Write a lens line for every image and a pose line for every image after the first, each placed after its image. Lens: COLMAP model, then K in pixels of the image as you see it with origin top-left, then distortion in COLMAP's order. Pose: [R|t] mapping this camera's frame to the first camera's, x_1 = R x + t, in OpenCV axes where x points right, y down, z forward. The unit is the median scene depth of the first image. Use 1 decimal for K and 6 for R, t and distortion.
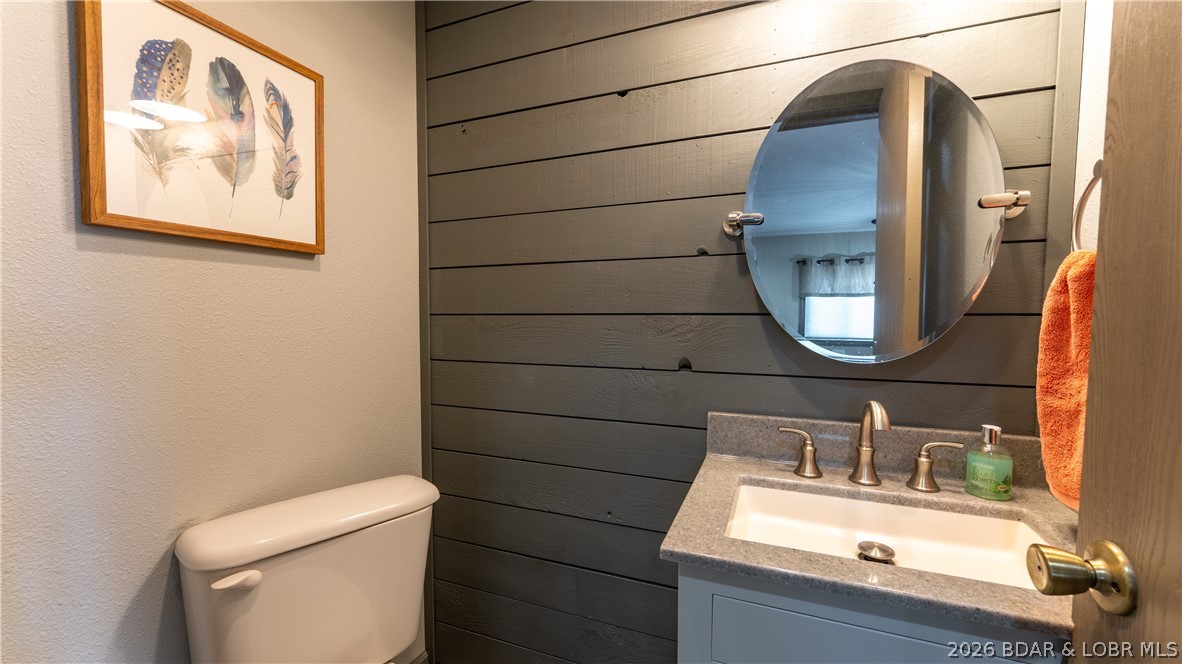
lens RADIAL K [[498.3, 0, 591.0], [0, 498.3, 332.0], [0, 0, 1]] dist [0.000027, -0.000011]
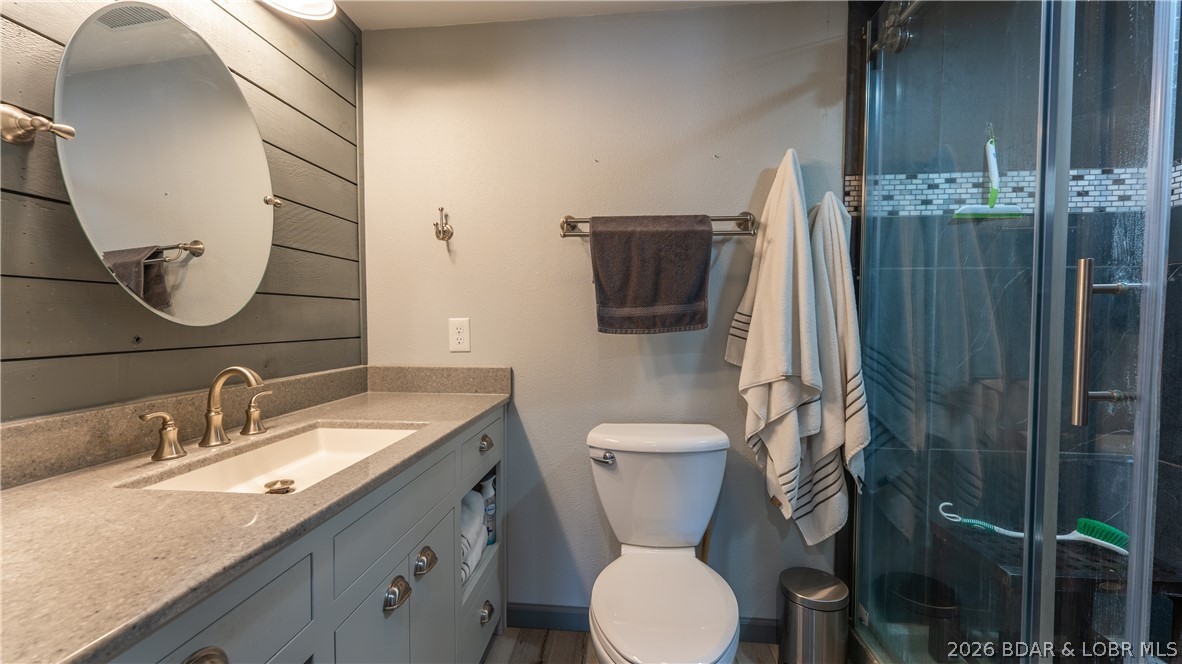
lens RADIAL K [[498.3, 0, 591.0], [0, 498.3, 332.0], [0, 0, 1]] dist [0.000027, -0.000011]
pose [[-0.308417, -0.034429, 0.950628, -0.737740], [0.013716, 0.999080, 0.040634, 0.028234], [-0.951152, 0.025571, -0.307661, 0.580471]]
